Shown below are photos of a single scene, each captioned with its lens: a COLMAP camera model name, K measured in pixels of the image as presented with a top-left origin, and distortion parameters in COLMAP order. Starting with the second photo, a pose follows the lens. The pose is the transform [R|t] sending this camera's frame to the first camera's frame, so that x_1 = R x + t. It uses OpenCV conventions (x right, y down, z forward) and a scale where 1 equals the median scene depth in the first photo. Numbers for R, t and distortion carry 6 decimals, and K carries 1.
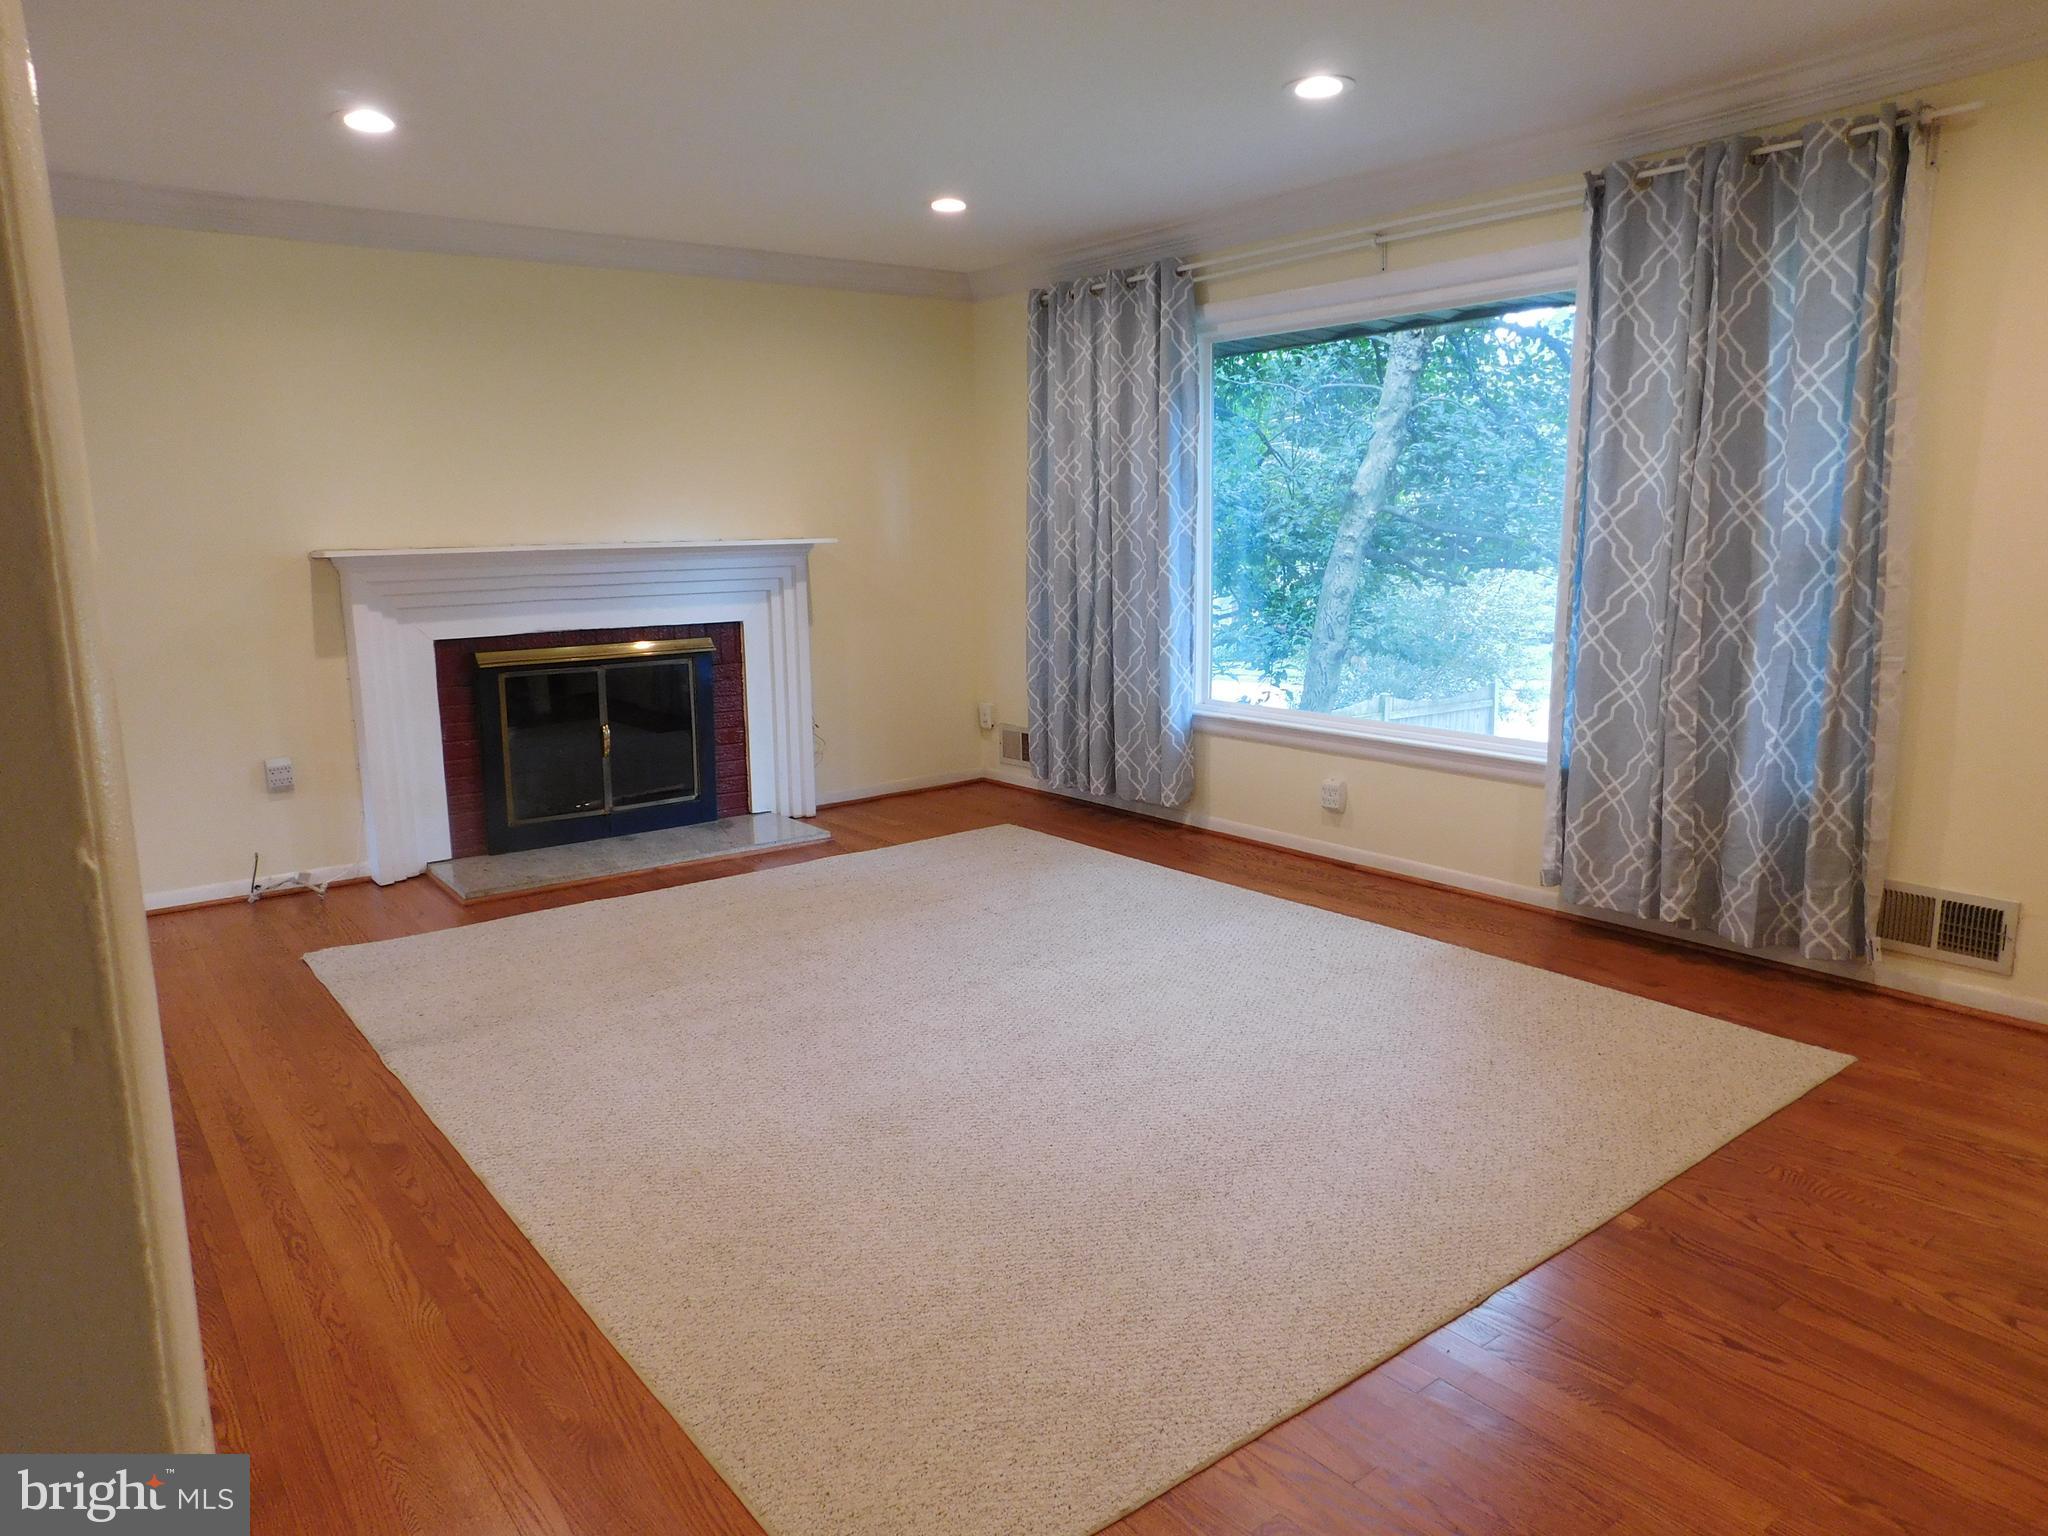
lens RADIAL K [[1354.1, 0, 1024.0], [0, 1354.1, 768.0], [0, 0, 1]] dist [-0.070846, 0.057727]
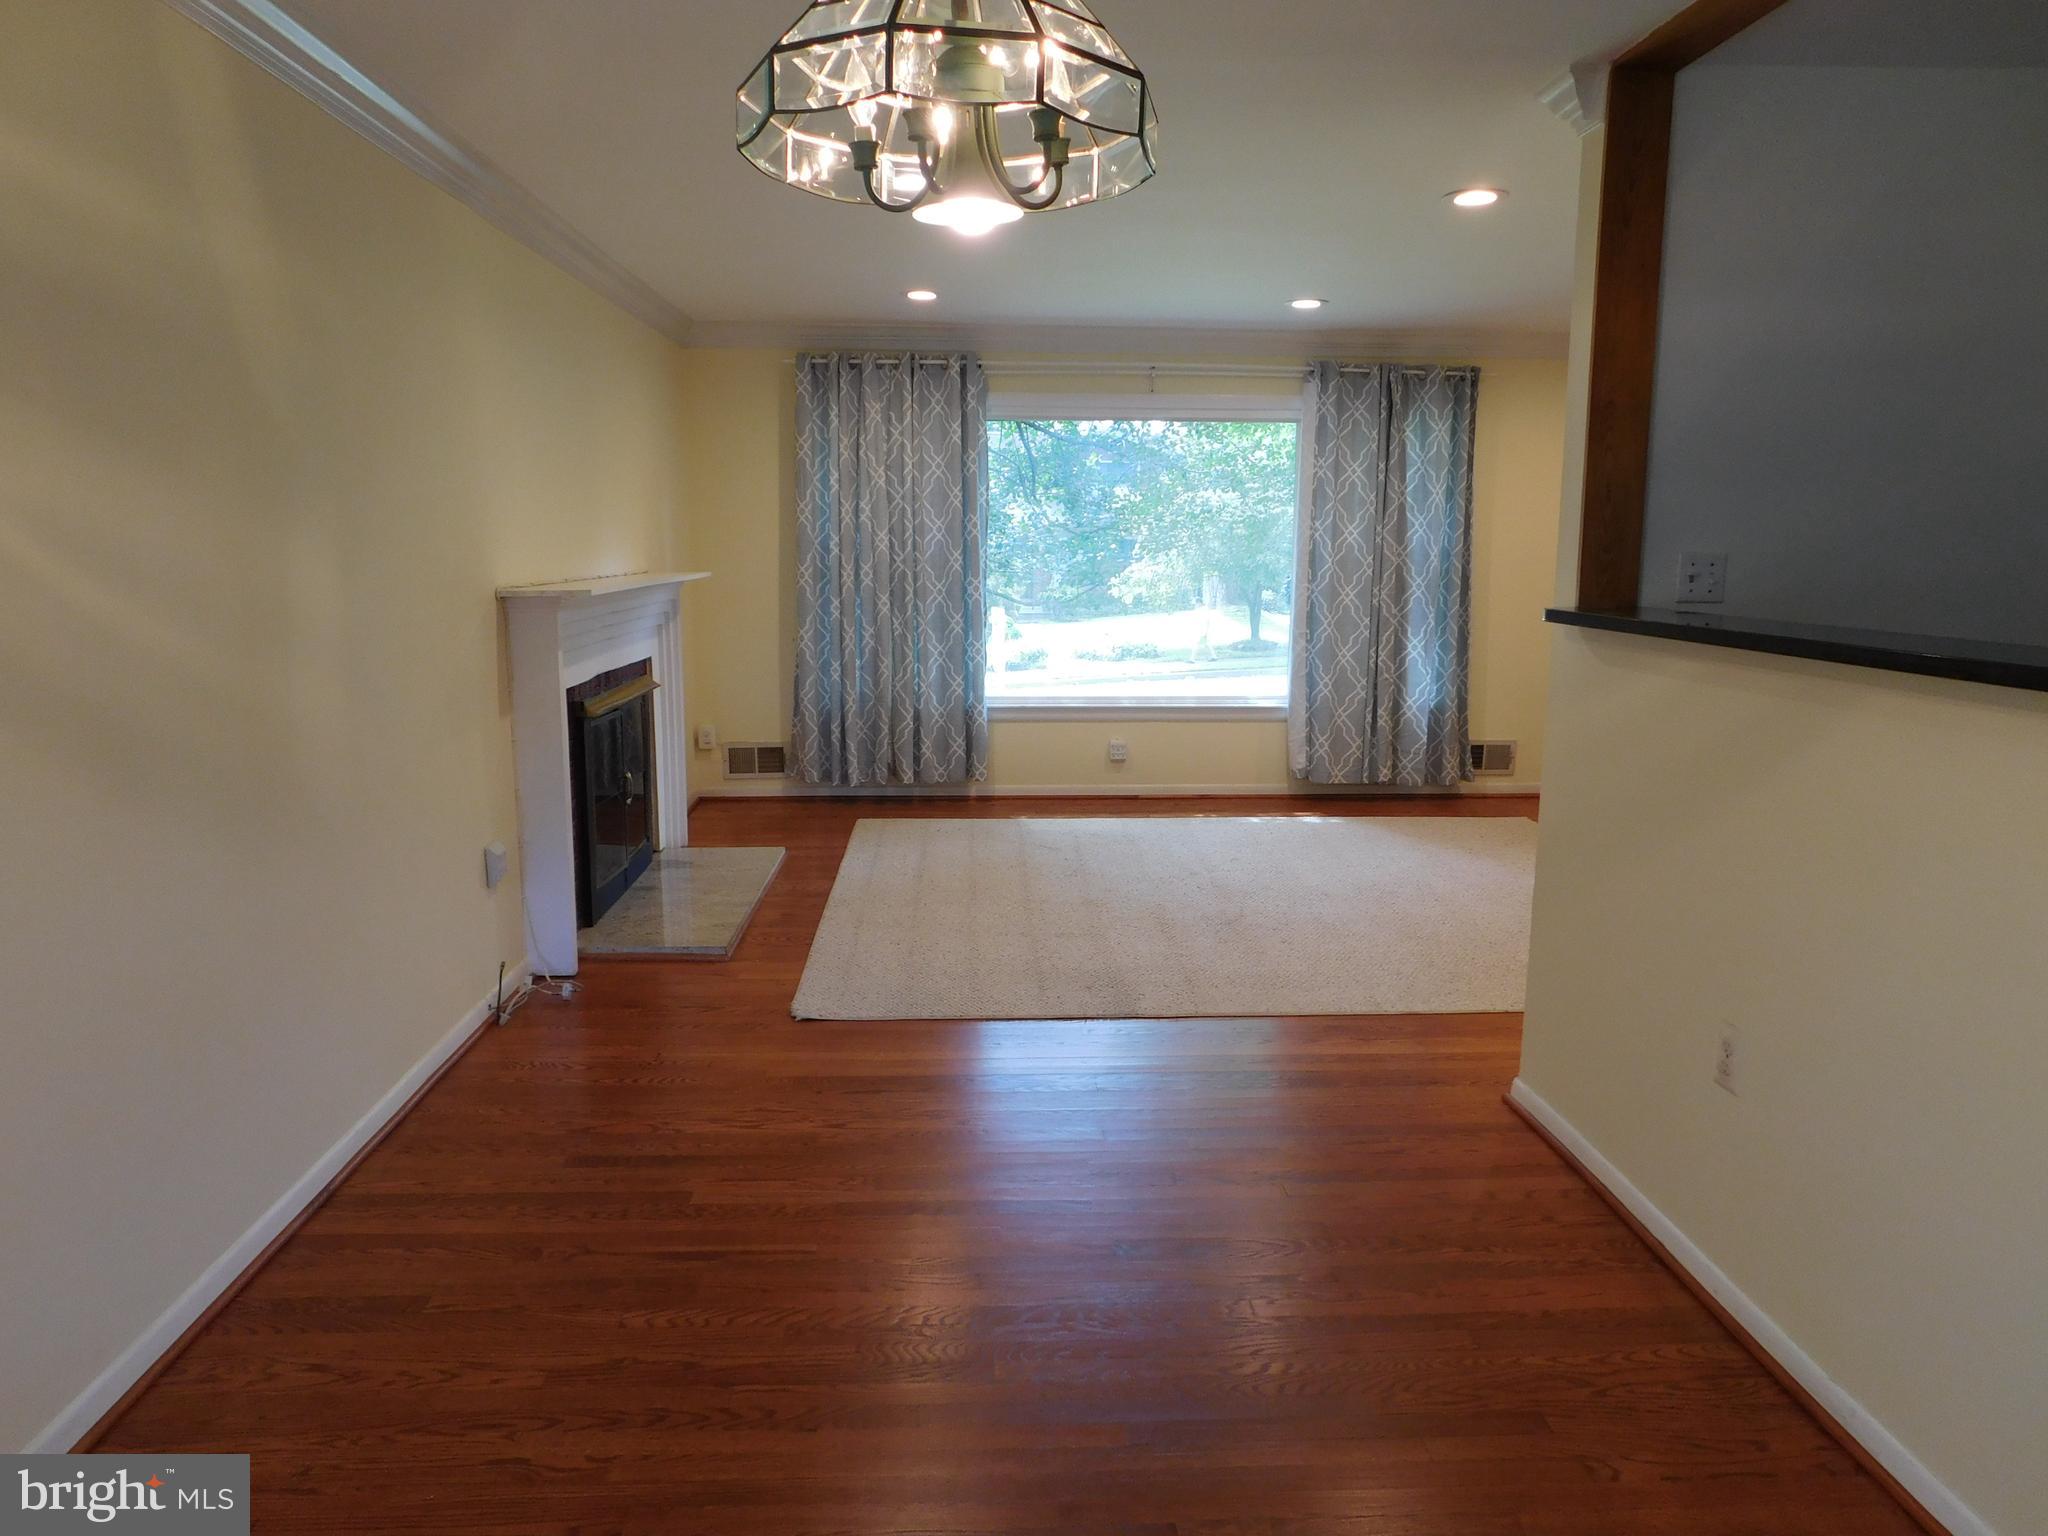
lens RADIAL K [[1354.1, 0, 1024.0], [0, 1354.1, 768.0], [0, 0, 1]] dist [-0.070846, 0.057727]
pose [[0.581275, -0.117469, 0.805183, -1.022482], [0.132367, 0.989995, 0.048873, -0.046167], [-0.802869, 0.078171, 0.591009, 0.244970]]
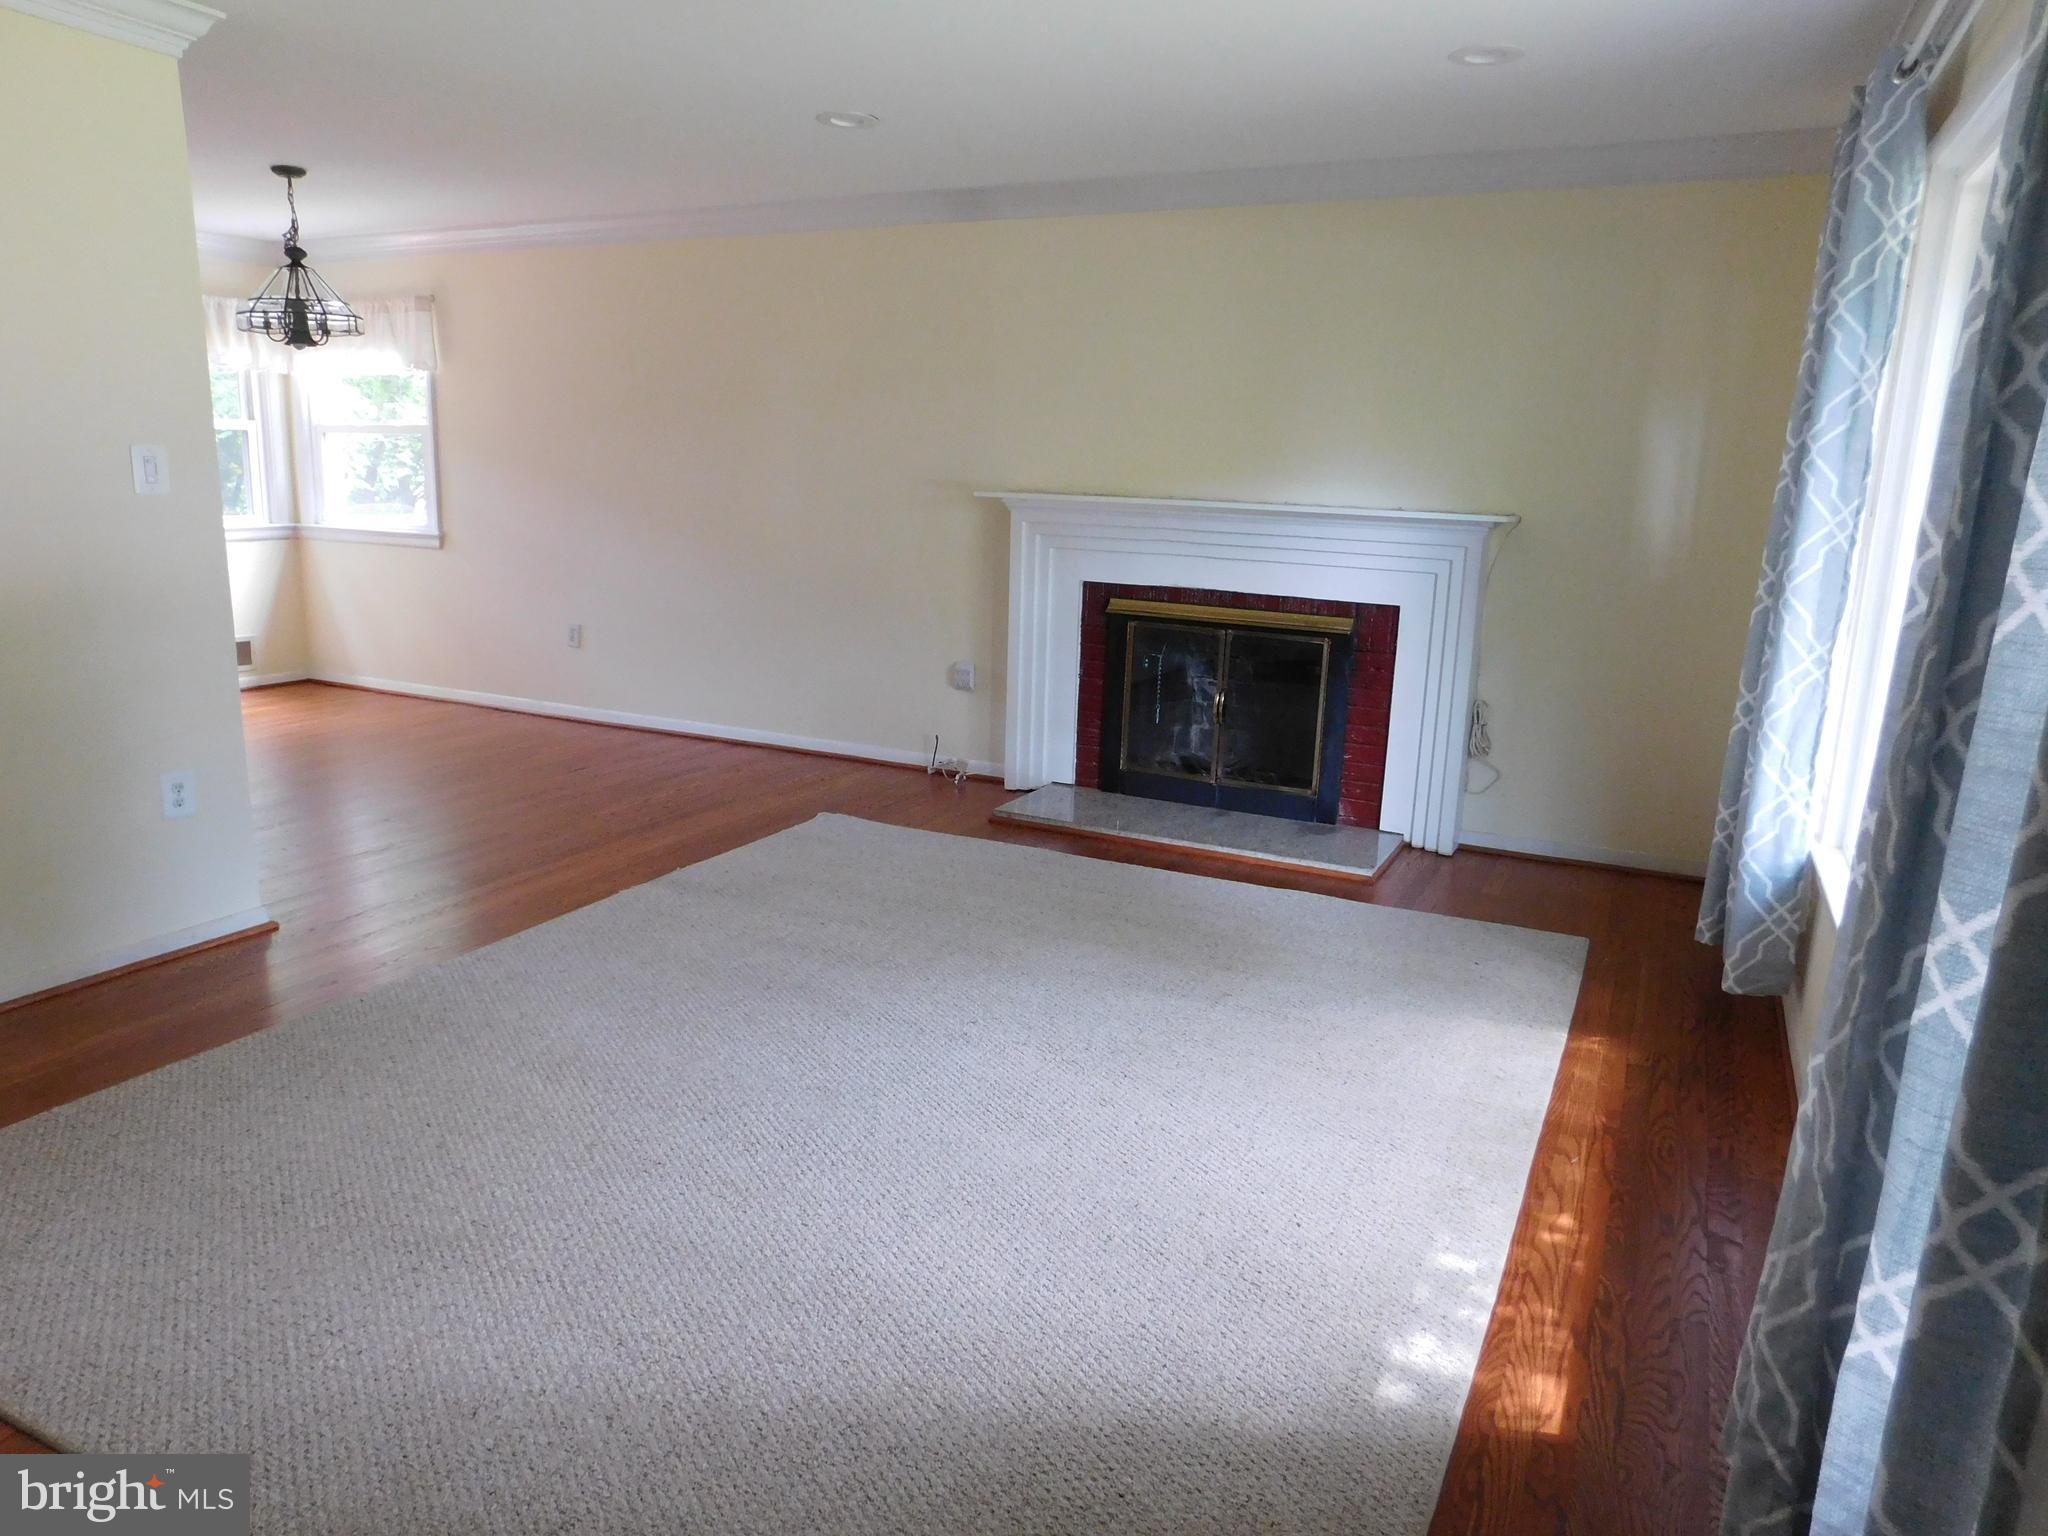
lens RADIAL K [[1354.1, 0, 1024.0], [0, 1354.1, 768.0], [0, 0, 1]] dist [-0.070846, 0.057727]
pose [[0.424365, 0.227954, -0.876328, 0.510194], [-0.195876, 0.967988, 0.156944, -0.108542], [0.884051, 0.105050, 0.455431, 0.469498]]
